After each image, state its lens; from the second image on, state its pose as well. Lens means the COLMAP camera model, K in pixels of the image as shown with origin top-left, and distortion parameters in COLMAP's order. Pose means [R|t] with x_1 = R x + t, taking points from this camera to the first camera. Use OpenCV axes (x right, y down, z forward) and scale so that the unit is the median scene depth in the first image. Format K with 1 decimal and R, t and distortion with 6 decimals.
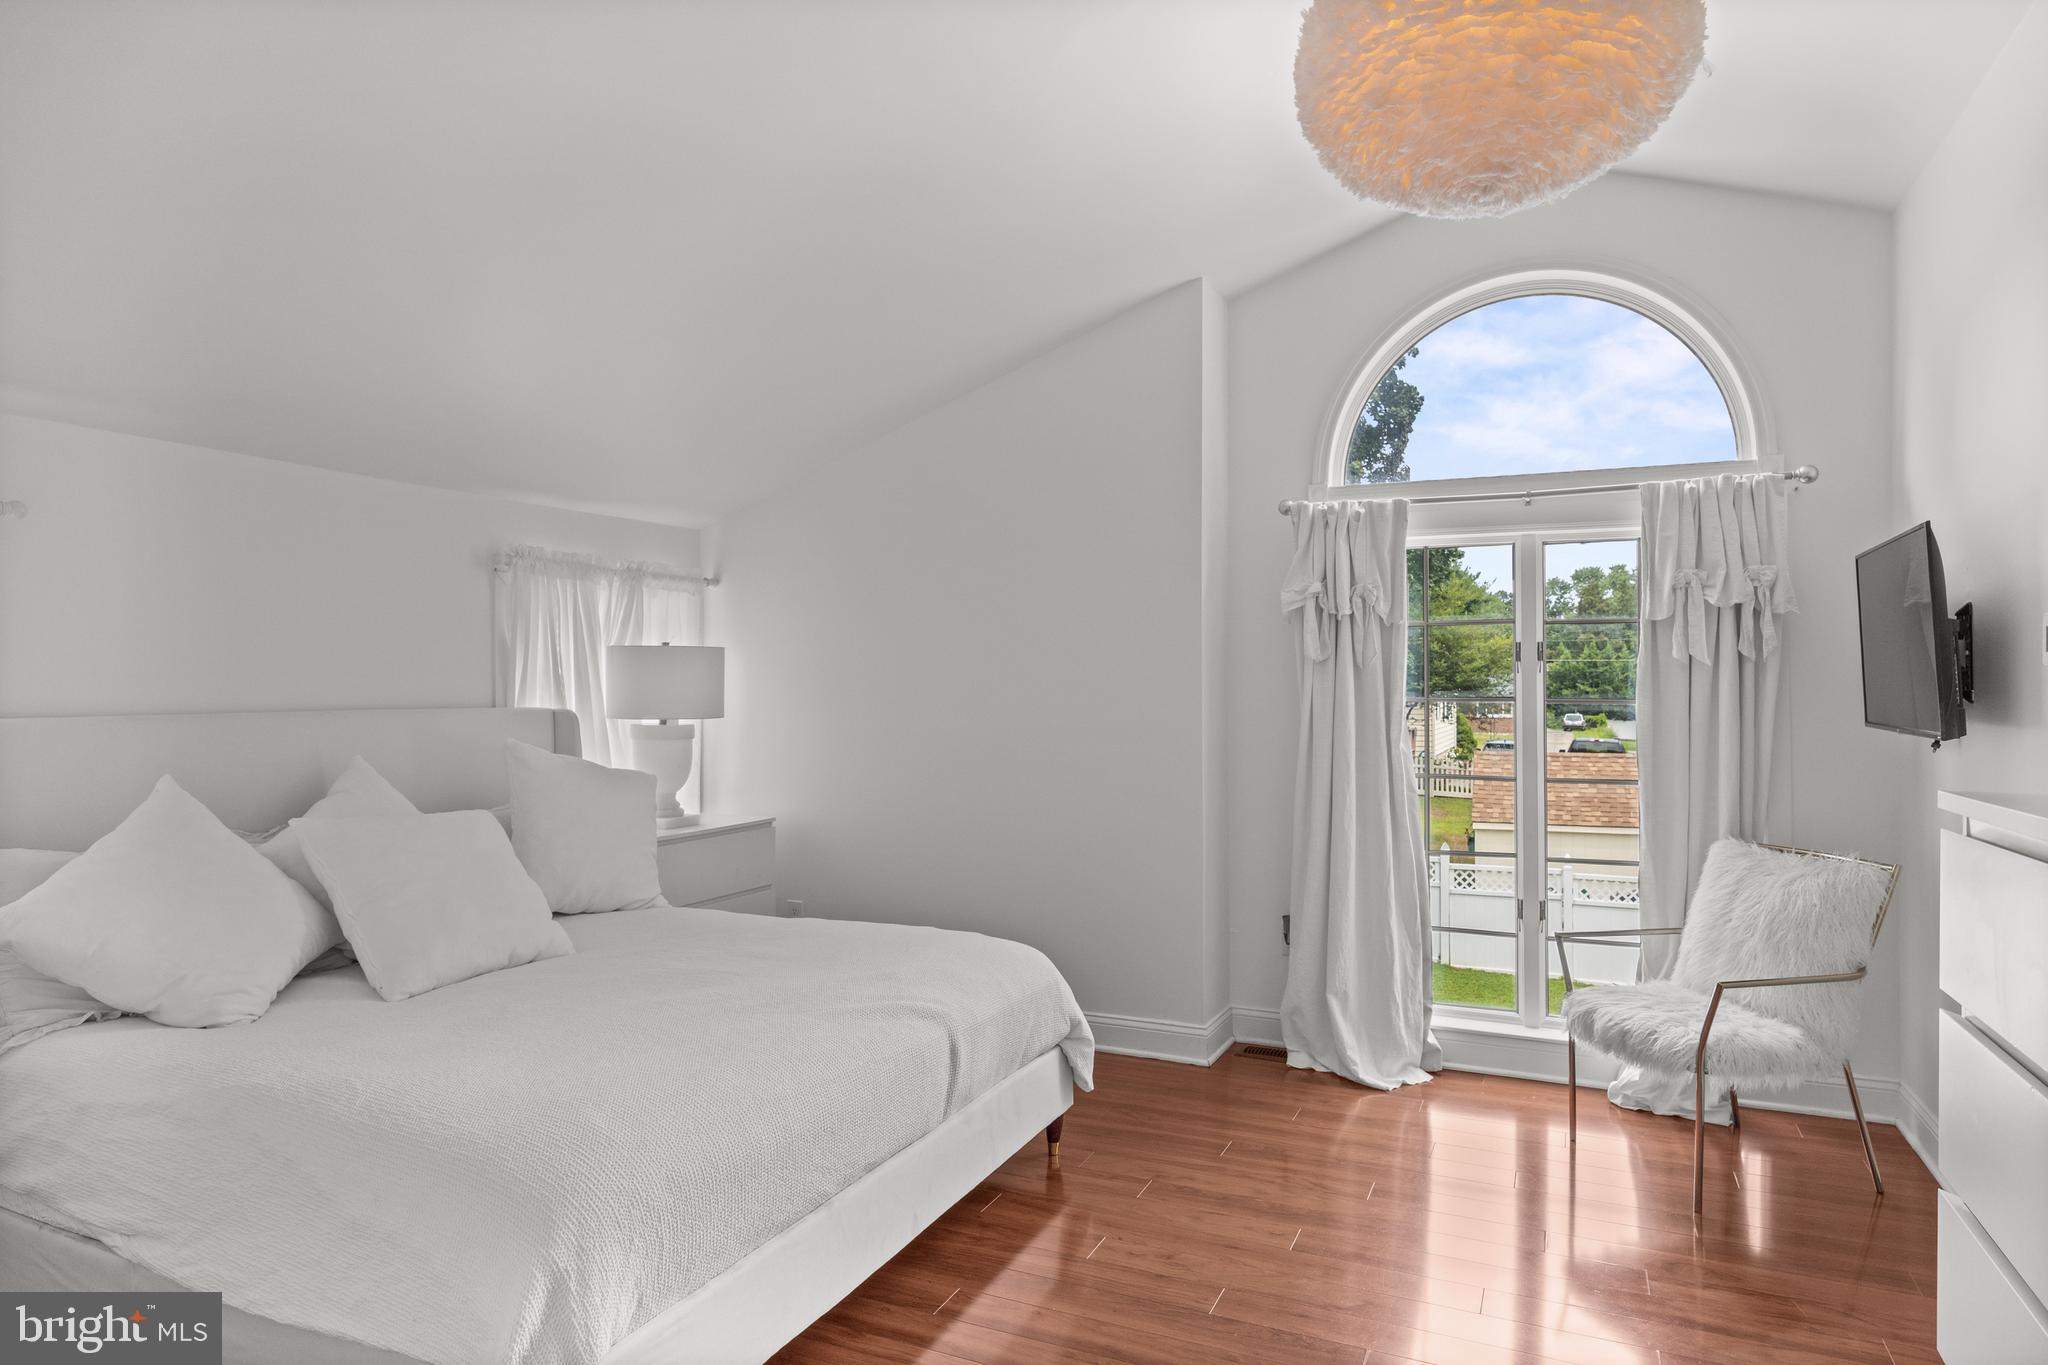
lens RADIAL K [[1183.4, 0, 1024.0], [0, 1183.4, 682.5], [0, 0, 1]] dist [-0.027420, 0.000176]
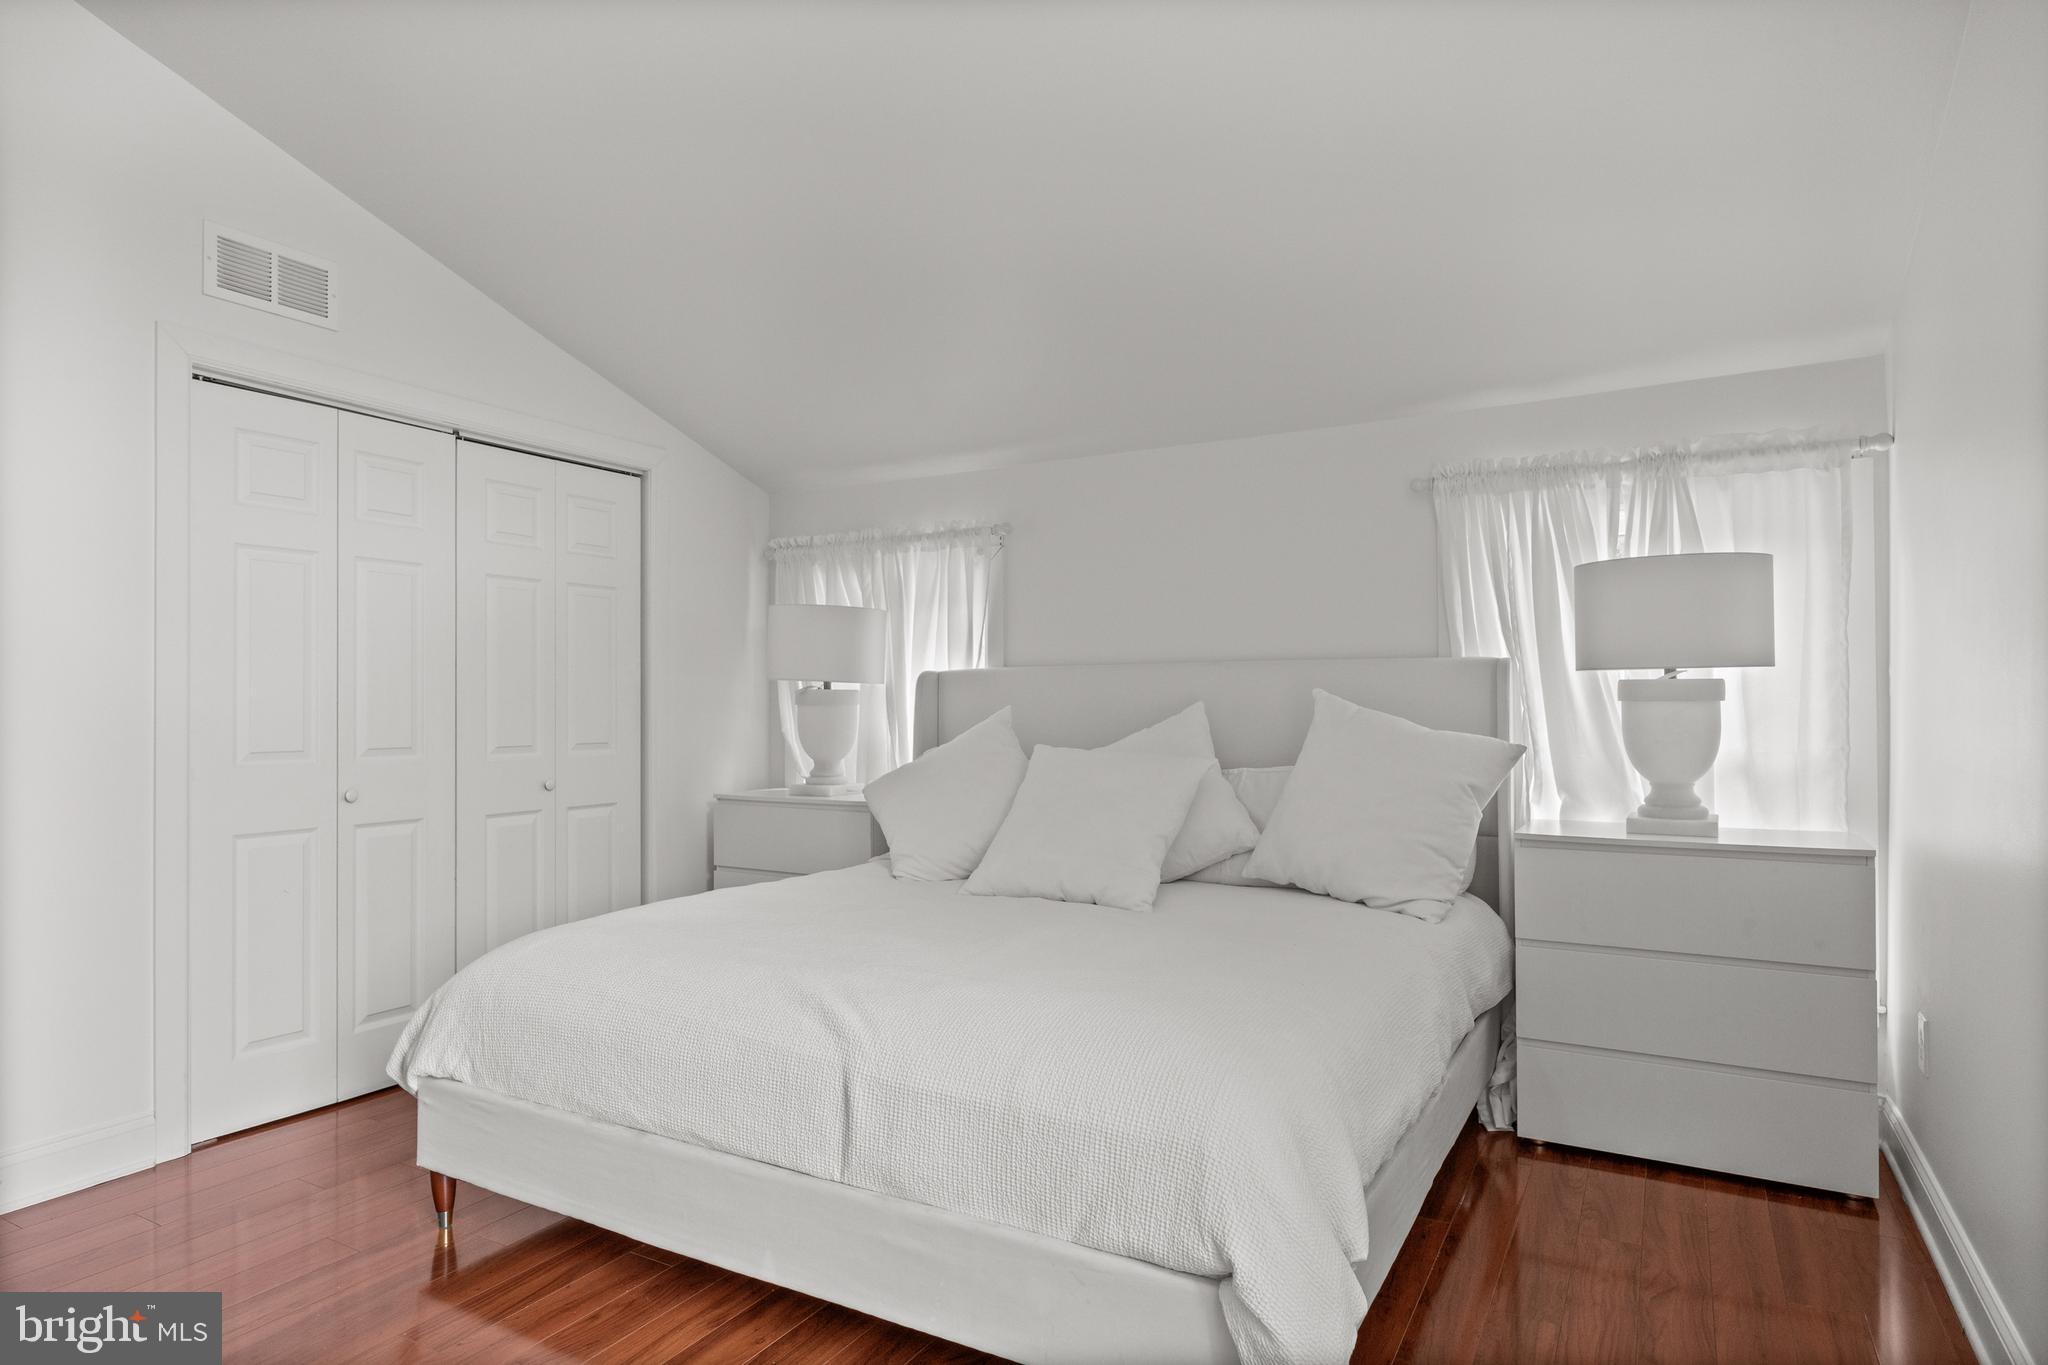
lens RADIAL K [[1147.7, 0, 1024.0], [0, 1147.7, 682.5], [0, 0, 1]] dist [-0.000201, -0.000382]
pose [[-0.090069, -0.012106, -0.995862, 0.379158], [0.011608, 0.999845, -0.013204, 0.042716], [0.995868, -0.012749, -0.089915, 0.702235]]
